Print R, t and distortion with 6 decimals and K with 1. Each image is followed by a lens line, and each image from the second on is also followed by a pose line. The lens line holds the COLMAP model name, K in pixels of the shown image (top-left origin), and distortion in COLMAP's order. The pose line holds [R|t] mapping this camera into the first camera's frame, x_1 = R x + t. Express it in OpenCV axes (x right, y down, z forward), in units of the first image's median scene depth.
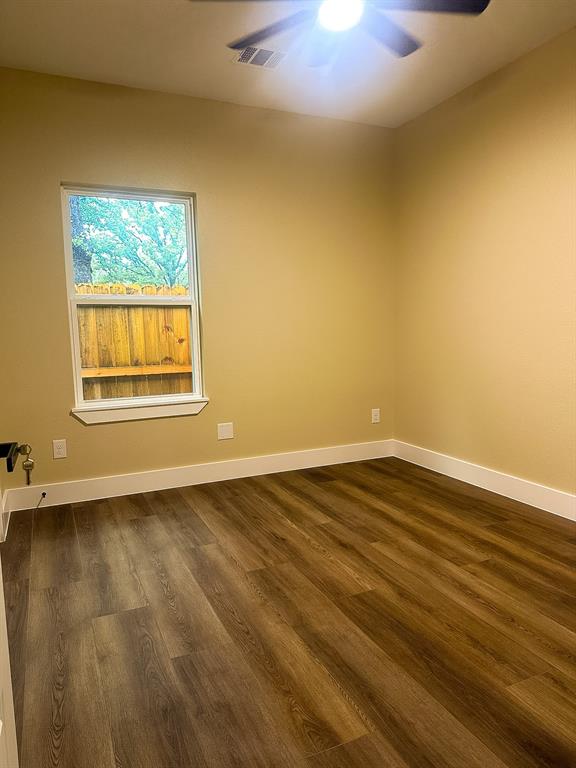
lens RADIAL K [[537.3, 0, 288.0], [0, 537.3, 384.0], [0, 0, 1]] dist [0.079590, -0.099105]
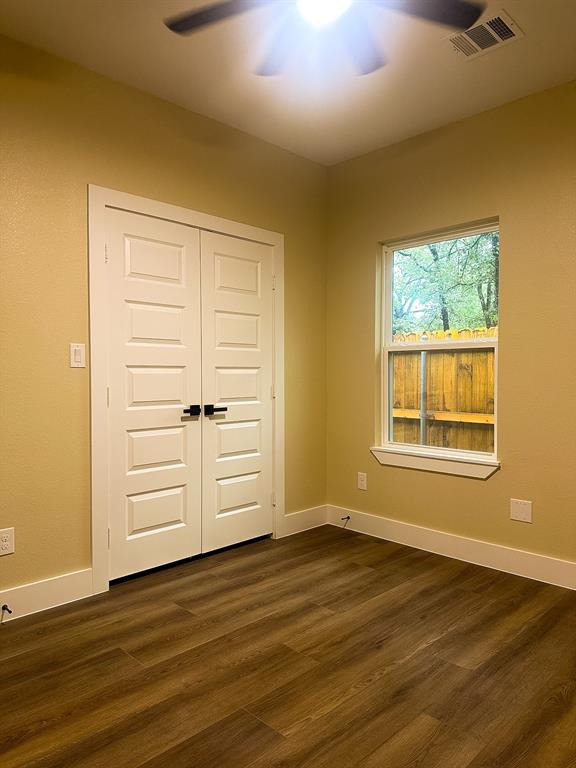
lens RADIAL K [[537.3, 0, 288.0], [0, 537.3, 384.0], [0, 0, 1]] dist [0.079590, -0.099105]
pose [[0.351957, 0.045450, -0.934912, 0.633744], [-0.109916, 0.993917, 0.006940, -0.079779], [0.929540, 0.100319, 0.354812, 0.527571]]
